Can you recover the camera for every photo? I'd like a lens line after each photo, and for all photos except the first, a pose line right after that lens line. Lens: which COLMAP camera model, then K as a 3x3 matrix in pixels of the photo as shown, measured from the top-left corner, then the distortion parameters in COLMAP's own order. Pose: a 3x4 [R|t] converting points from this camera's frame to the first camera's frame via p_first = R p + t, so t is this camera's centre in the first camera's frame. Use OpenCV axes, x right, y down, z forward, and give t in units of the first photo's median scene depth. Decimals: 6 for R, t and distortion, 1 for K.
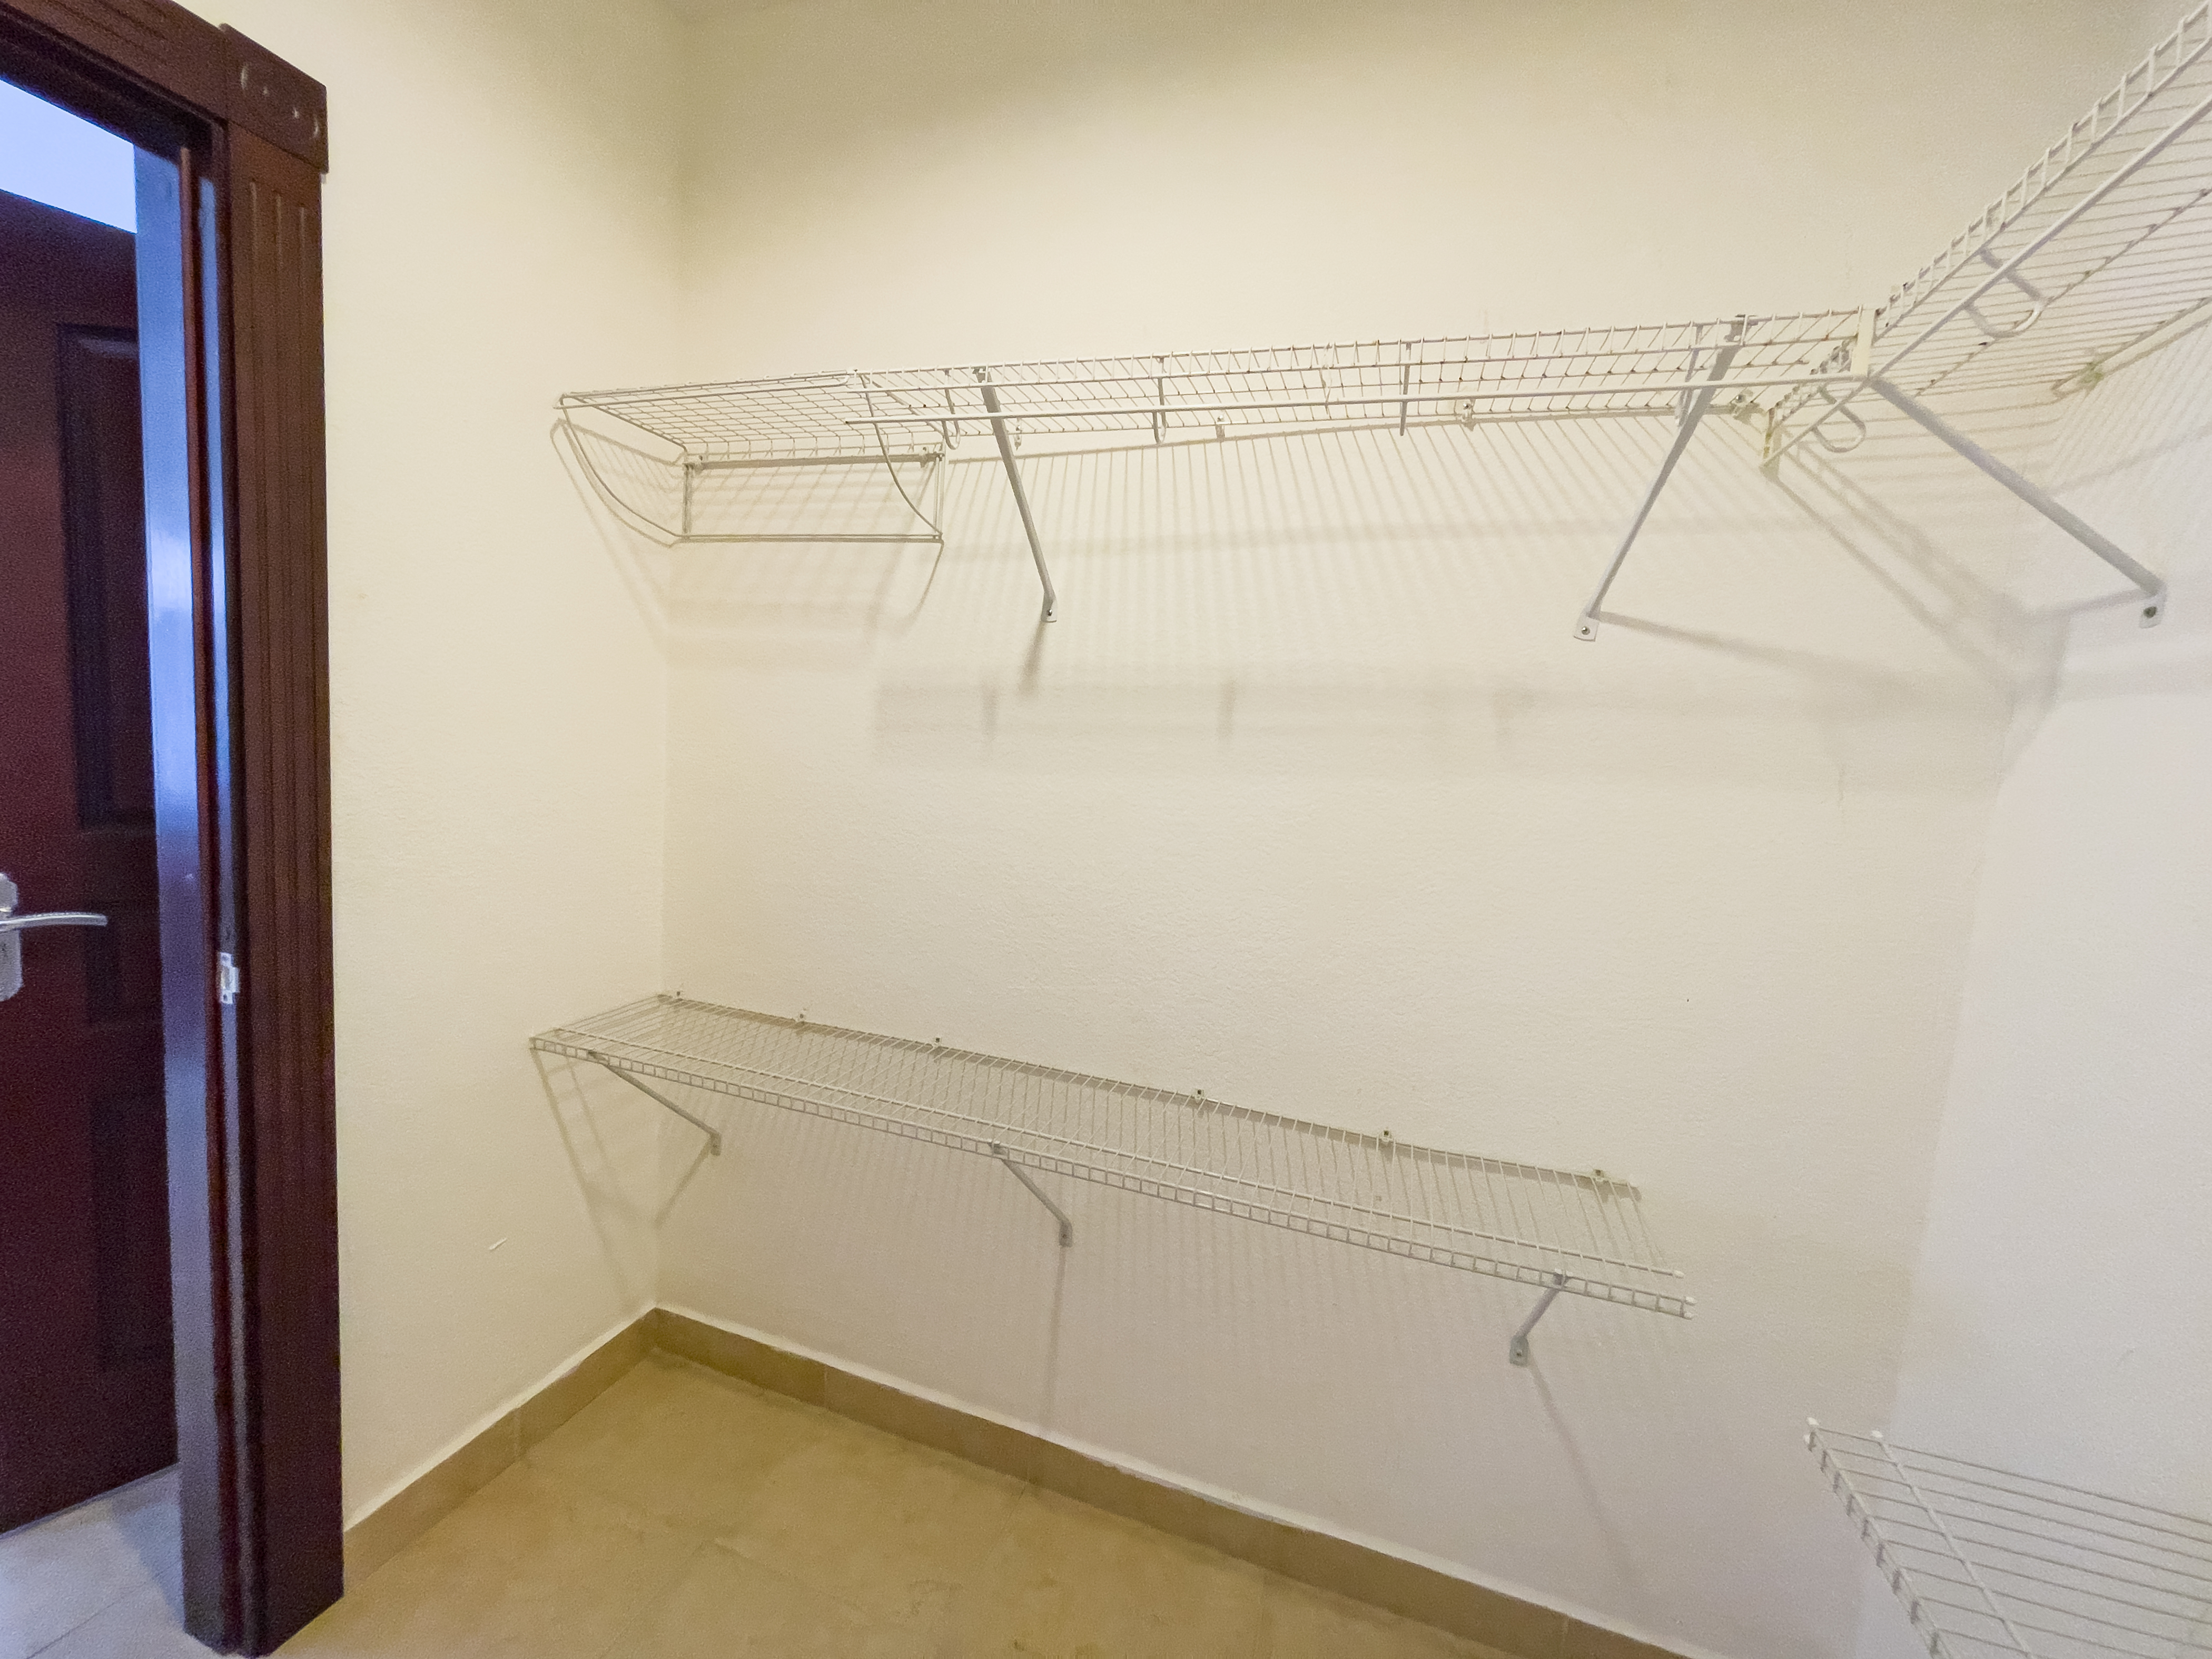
lens RADIAL K [[903.2, 0, 1107.4], [0, 903.2, 827.8], [0, 0, 1]] dist [0.005127, -0.000392]
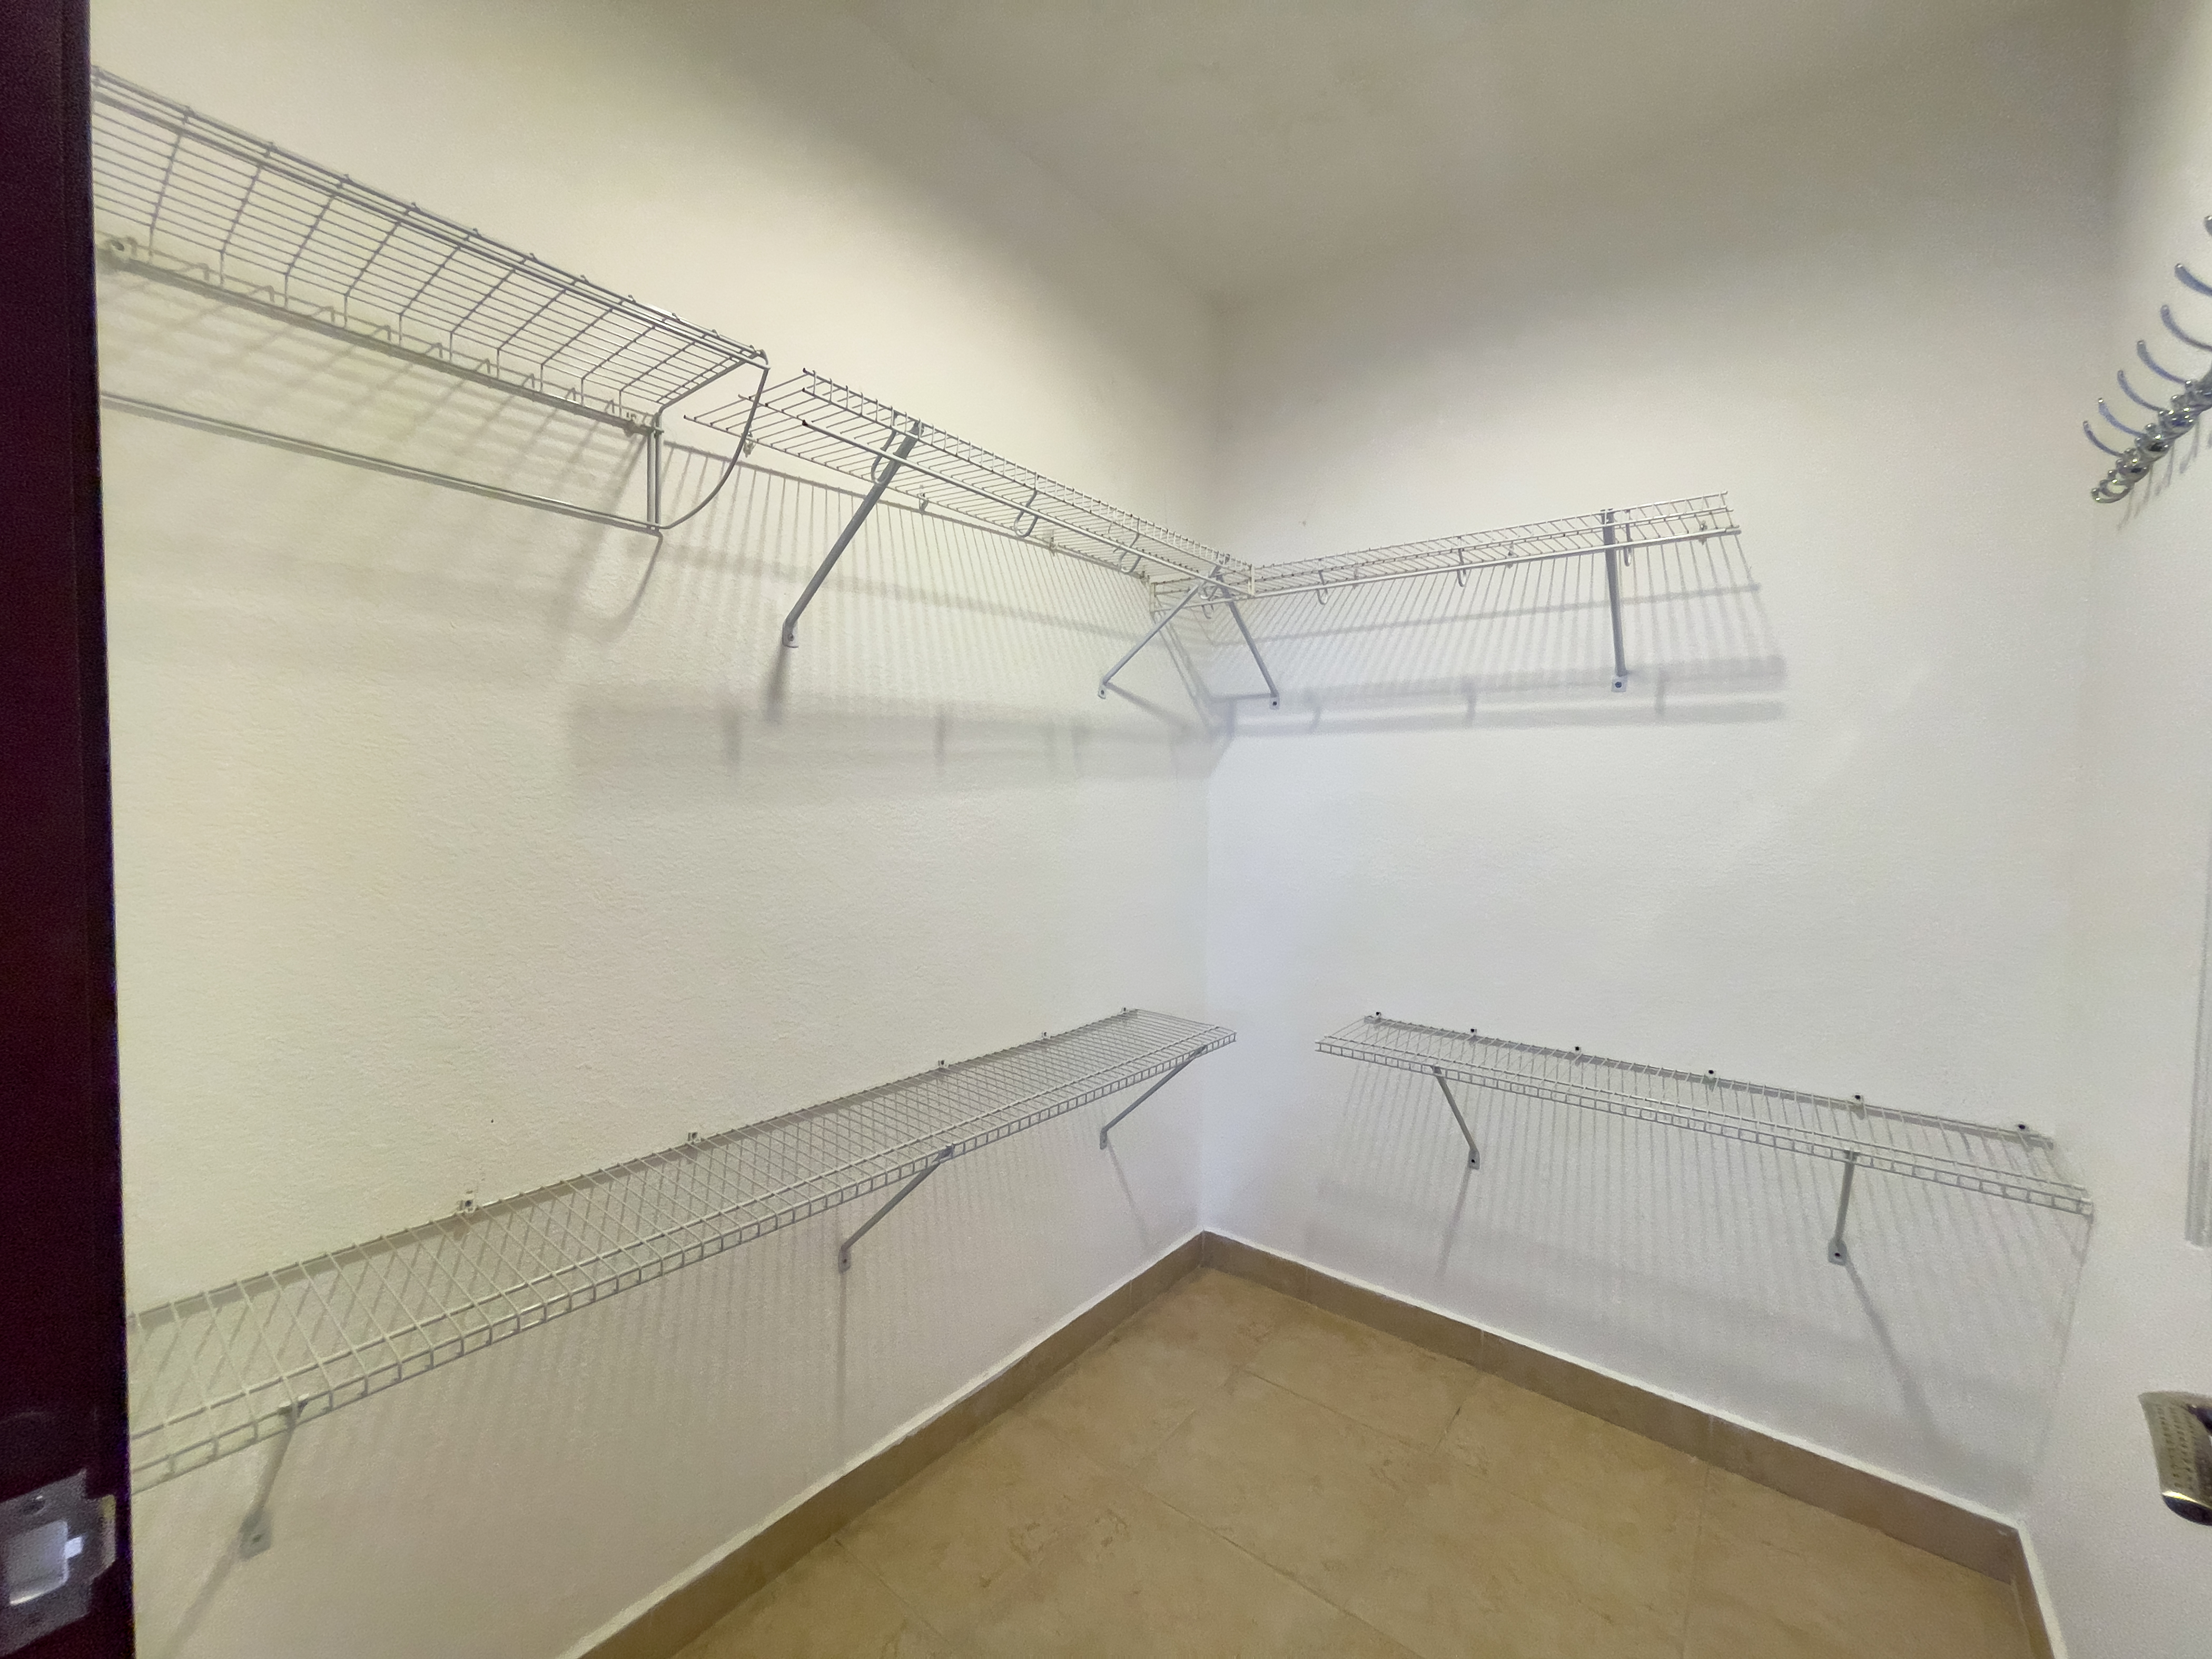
lens RADIAL K [[903.2, 0, 1109.9], [0, 903.2, 829.4], [0, 0, 1]] dist [0.005127, -0.000392]
pose [[0.330754, -0.102326, 0.938153, -0.928702], [0.101783, 0.992173, 0.072334, -0.073697], [-0.938212, 0.071563, 0.338580, 0.384898]]
